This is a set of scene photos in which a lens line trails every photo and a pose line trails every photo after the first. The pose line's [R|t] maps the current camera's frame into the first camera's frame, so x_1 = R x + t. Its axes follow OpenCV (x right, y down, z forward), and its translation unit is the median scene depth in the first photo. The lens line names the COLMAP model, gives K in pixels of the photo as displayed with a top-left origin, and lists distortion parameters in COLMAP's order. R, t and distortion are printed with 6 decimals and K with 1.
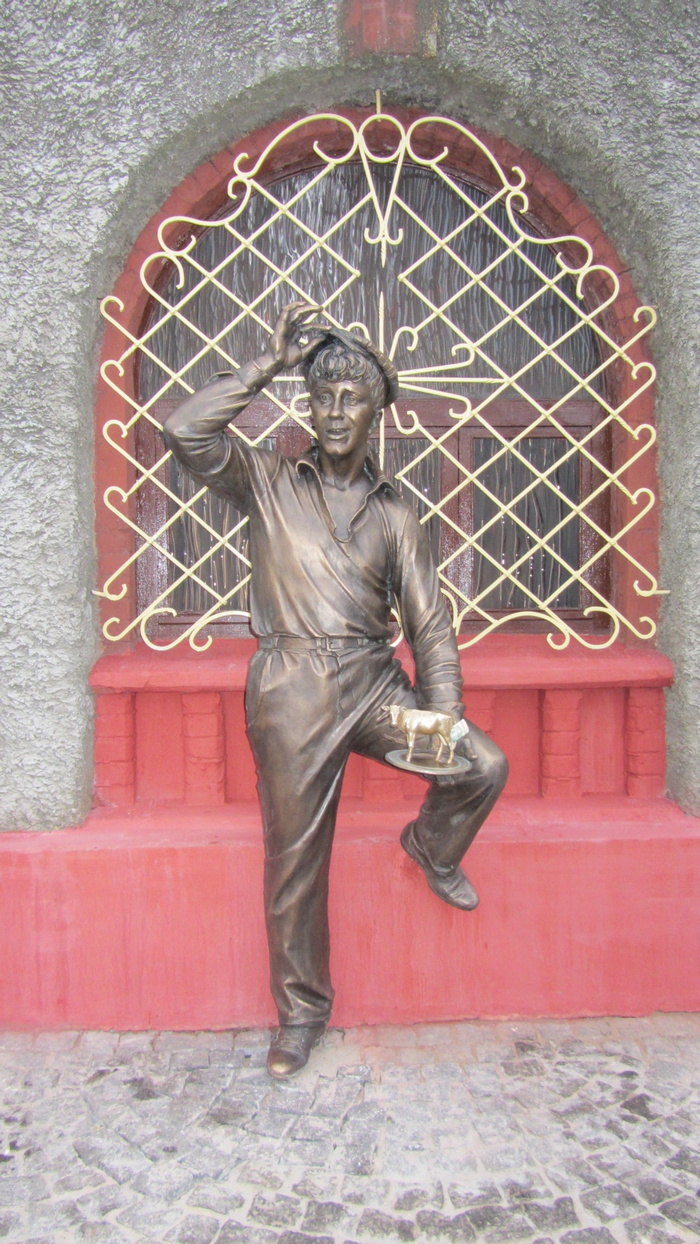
lens RADIAL K [[1023.6, 0, 353.6], [0, 1023.6, 622.6], [0, 0, 1]] dist [-0.050196, 0.024116]
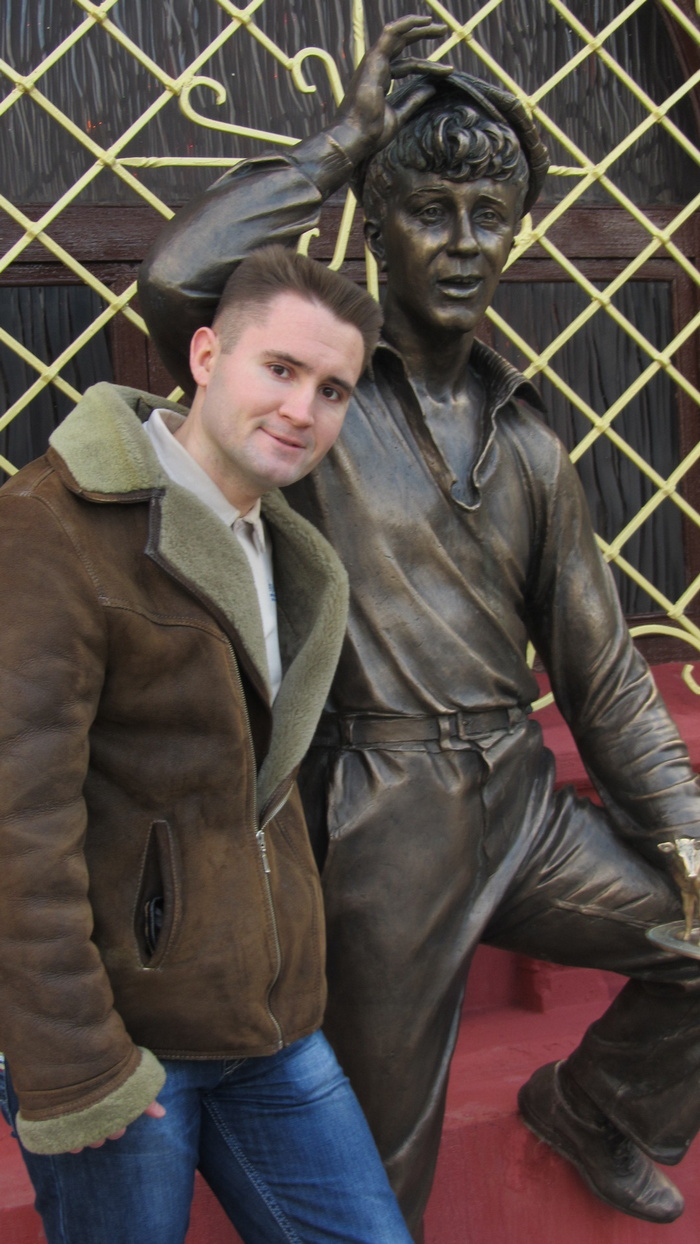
lens RADIAL K [[2123.2, 0, 352.9], [0, 2123.2, 616.4], [0, 0, 1]] dist [-0.208539, 0.000000]
pose [[0.930623, -0.064721, 0.360212, -0.366652], [0.066015, 0.997780, 0.008722, -0.036075], [-0.359977, 0.015663, 0.932830, 0.082512]]
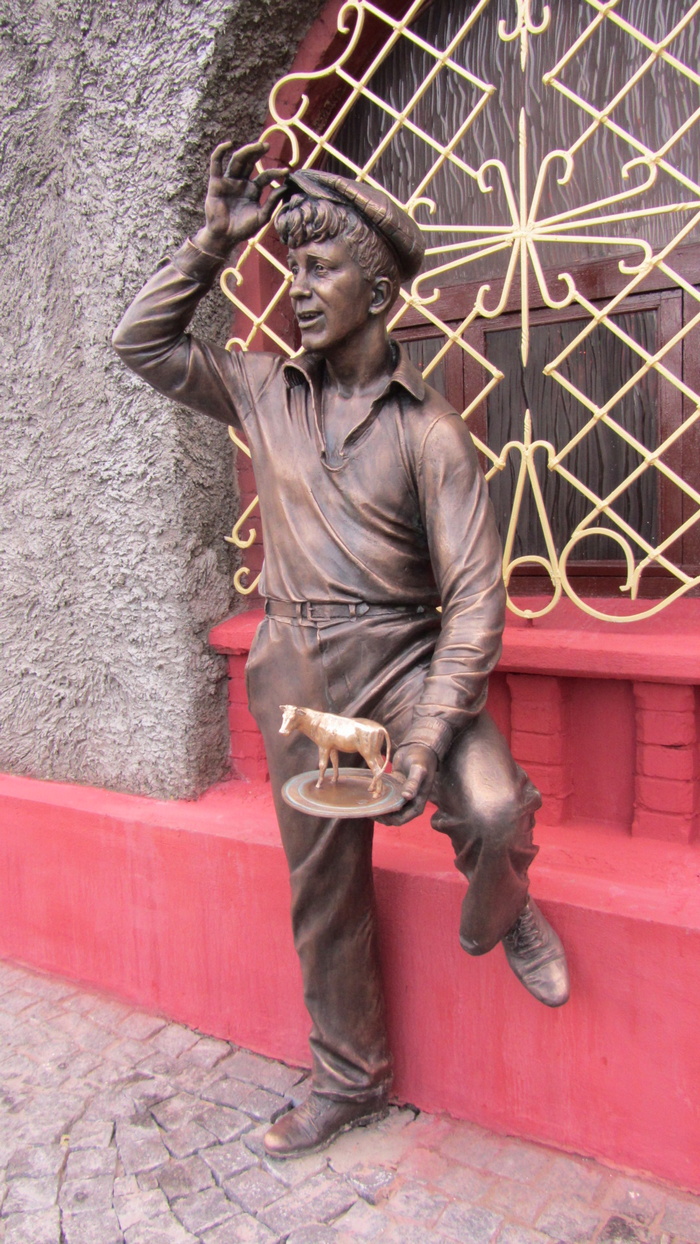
lens RADIAL K [[1023.6, 0, 345.9], [0, 1023.6, 622.6], [0, 0, 1]] dist [-0.050196, 0.024116]
pose [[0.803399, 0.043363, -0.593860, 0.374626], [-0.004916, 0.997794, 0.066207, -0.016963], [0.595421, -0.050271, 0.801840, 0.366617]]
